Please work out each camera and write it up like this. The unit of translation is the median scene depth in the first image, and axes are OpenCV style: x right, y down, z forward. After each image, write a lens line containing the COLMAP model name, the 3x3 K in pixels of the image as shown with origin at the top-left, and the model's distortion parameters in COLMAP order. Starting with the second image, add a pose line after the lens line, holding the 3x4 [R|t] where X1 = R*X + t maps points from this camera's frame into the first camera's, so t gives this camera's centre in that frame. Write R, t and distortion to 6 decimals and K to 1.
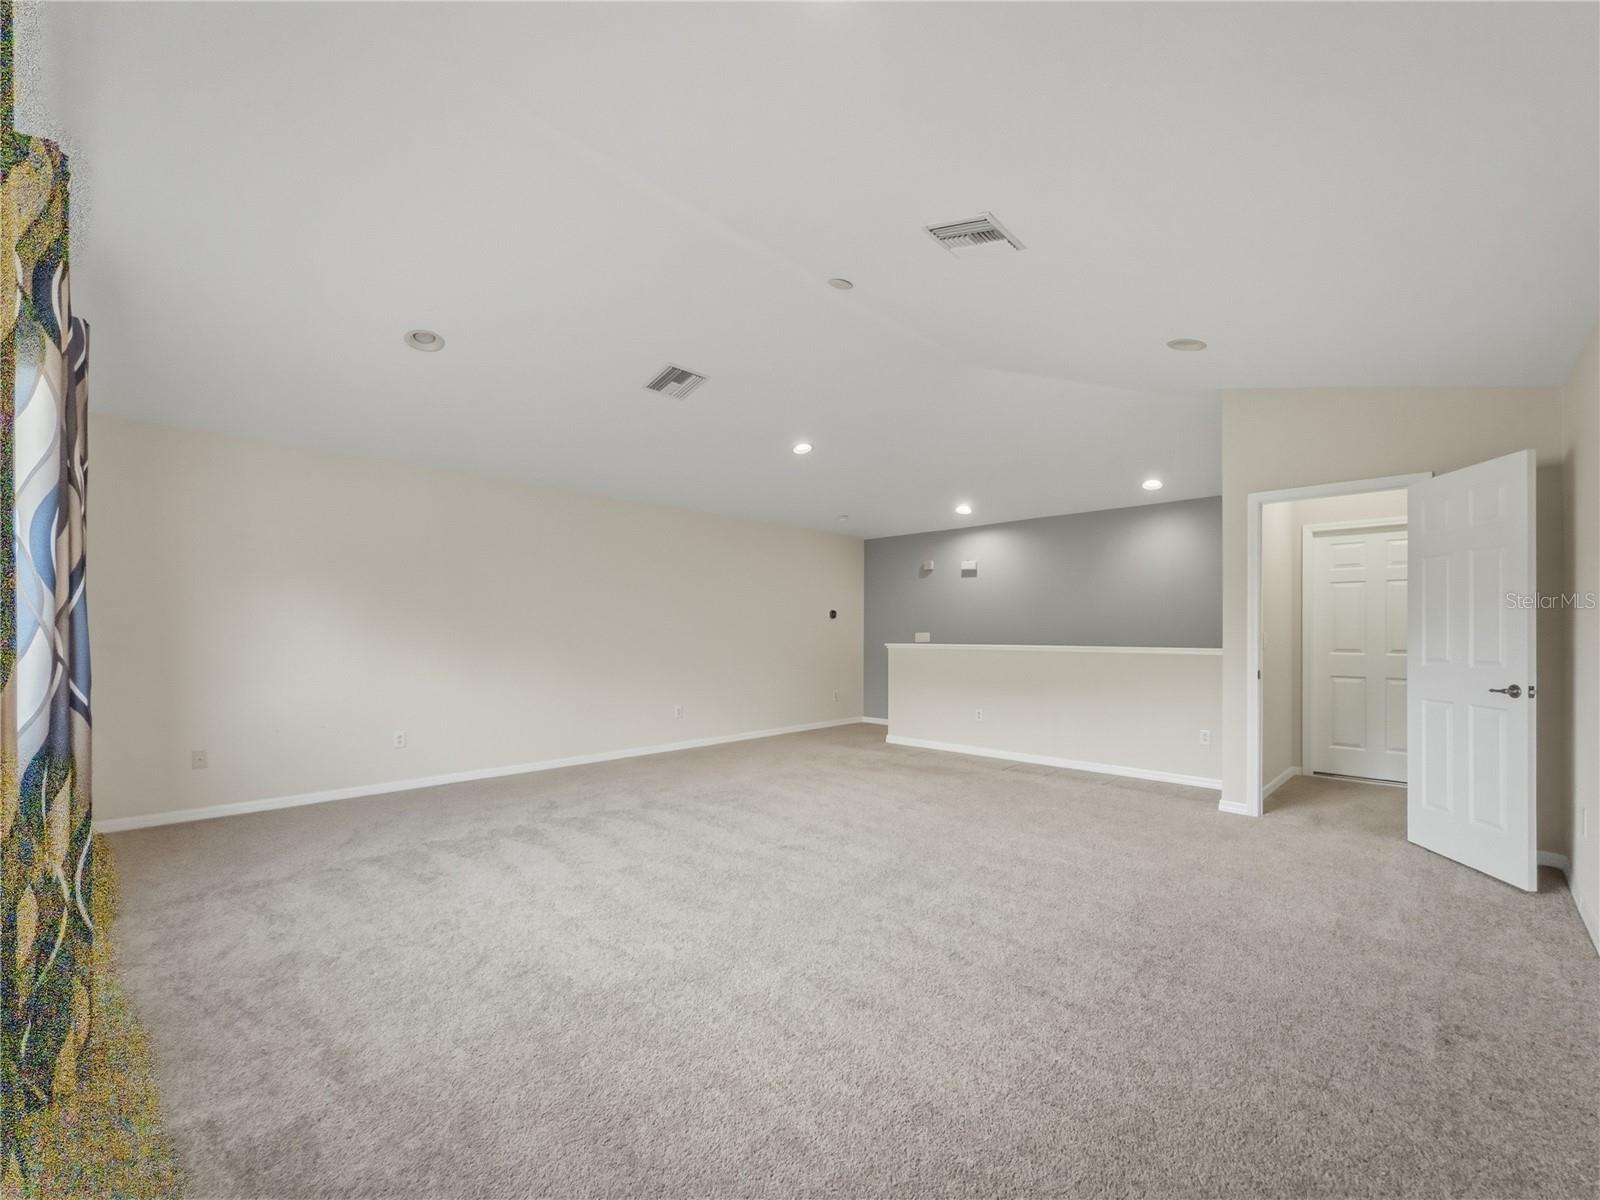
lens RADIAL K [[652.7, 0, 796.8], [0, 652.7, 635.3], [0, 0, 1]] dist [-0.000150, 0.000075]
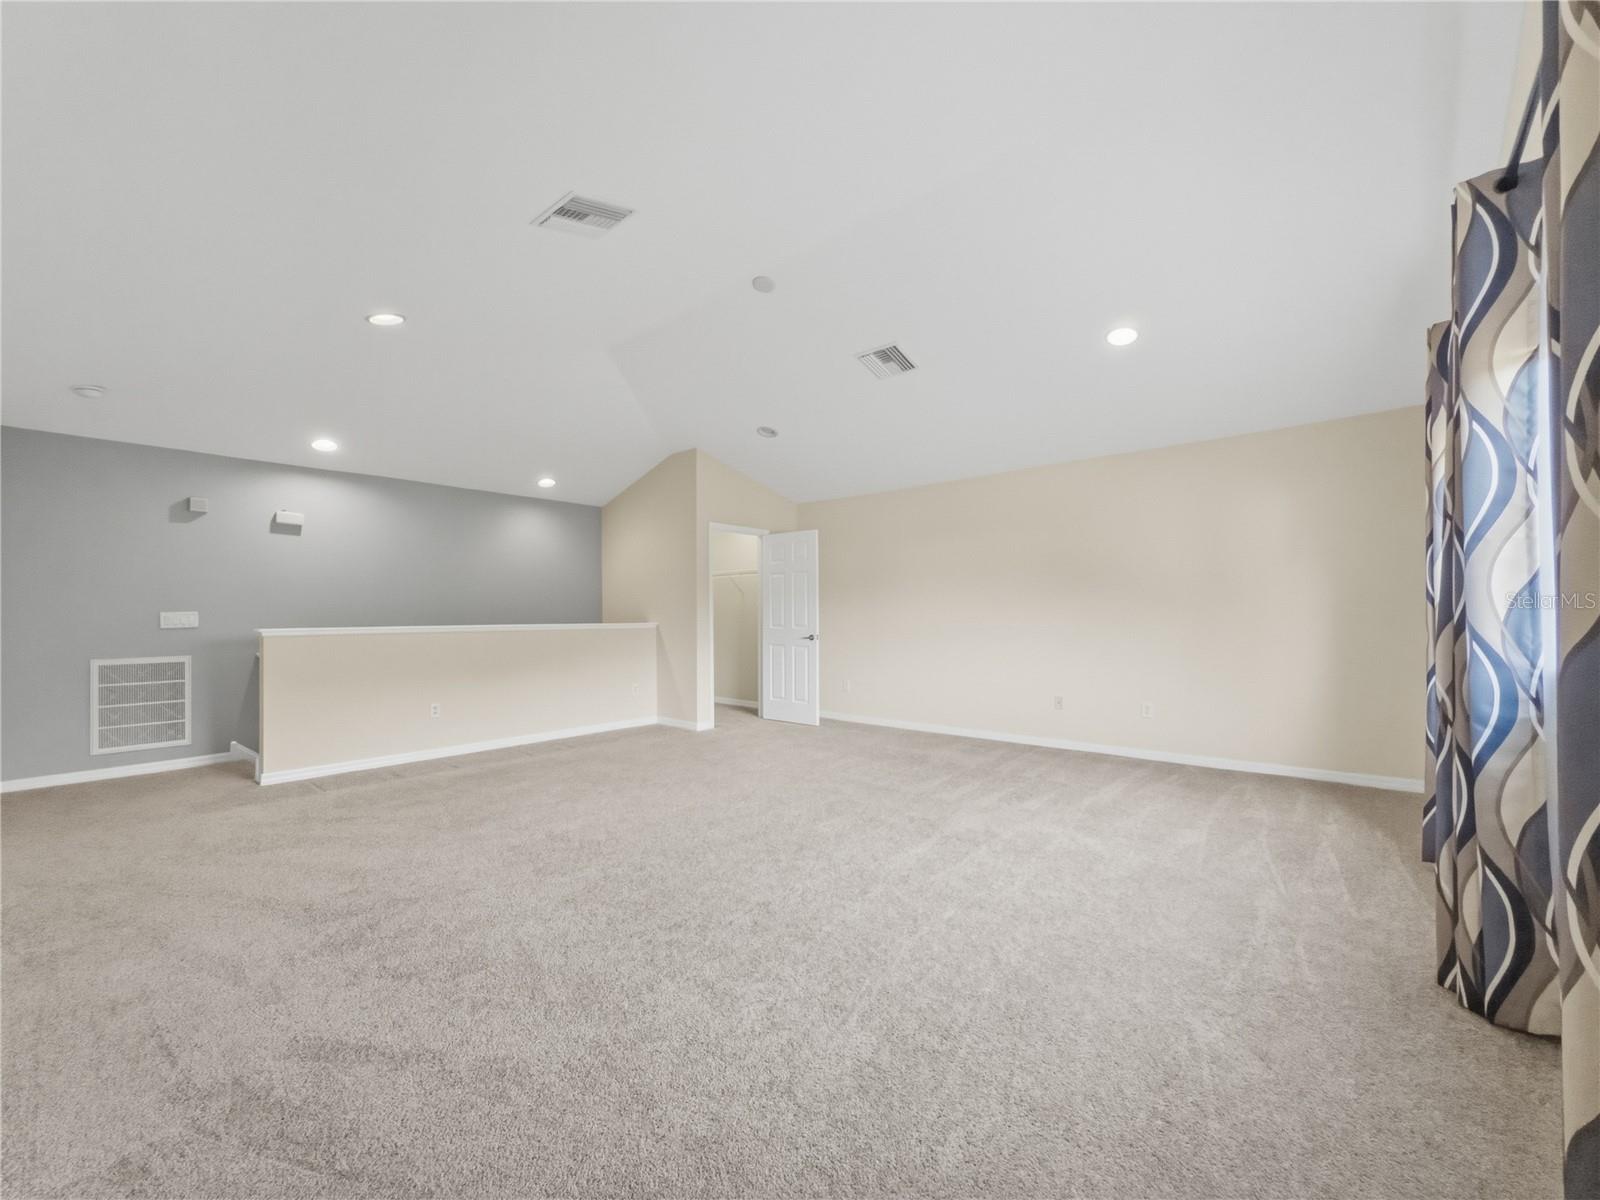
lens RADIAL K [[637.1, 0, 800.0], [0, 637.1, 600.0], [0, 0, 1]] dist [-0.000412, 0.000045]
pose [[-0.036897, 0.015332, 0.999201, -0.557599], [0.000532, 0.999882, -0.015323, -0.005824], [-0.999319, -0.000034, -0.036901, 0.569217]]
